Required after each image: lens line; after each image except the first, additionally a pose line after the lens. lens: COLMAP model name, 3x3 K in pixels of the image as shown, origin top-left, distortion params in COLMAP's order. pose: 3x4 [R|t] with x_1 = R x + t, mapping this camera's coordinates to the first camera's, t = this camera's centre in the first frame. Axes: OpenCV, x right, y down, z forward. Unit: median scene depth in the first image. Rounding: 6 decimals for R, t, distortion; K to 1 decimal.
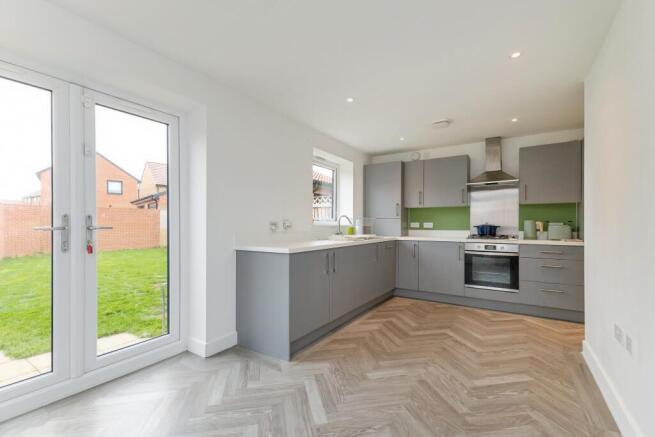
lens RADIAL K [[294.5, 0, 327.5], [0, 294.5, 218.5], [0, 0, 1]] dist [0.040309, 0.000139]
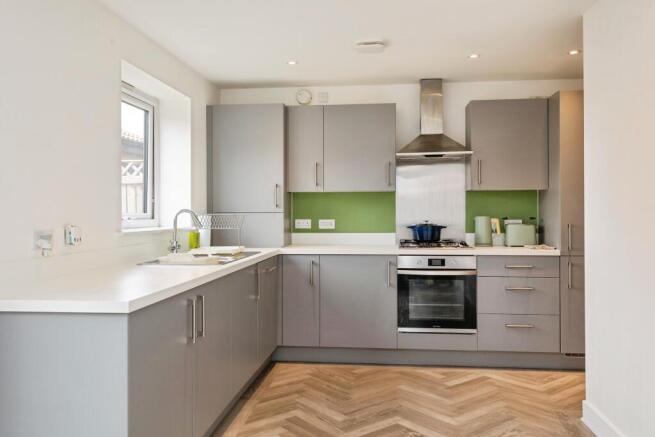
lens RADIAL K [[546.1, 0, 326.8], [0, 546.1, 201.8], [0, 0, 1]] dist [0.013993, 0.000957]
pose [[0.896634, 0.002531, 0.442766, -0.132444], [-0.003157, 0.999995, 0.000678, -0.023848], [-0.442762, -0.002005, 0.896637, 0.107479]]
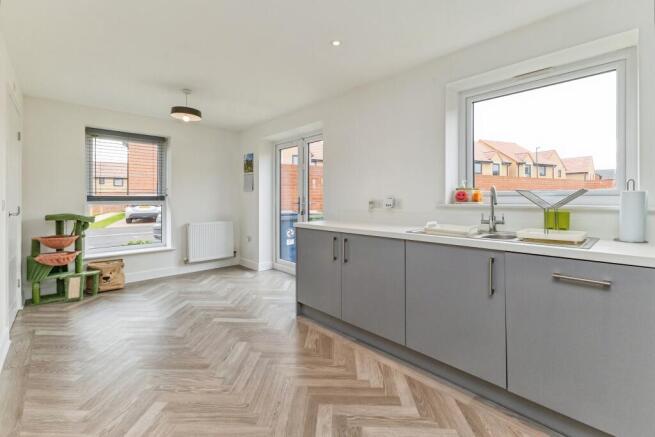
lens RADIAL K [[287.6, 0, 325.8], [0, 287.6, 202.0], [0, 0, 1]] dist [-0.002312, -0.000252]
pose [[-0.243902, 0.003944, -0.969792, 0.586695], [0.012294, 0.999924, 0.000975, 0.012604], [0.969722, -0.011685, -0.243932, 0.848573]]
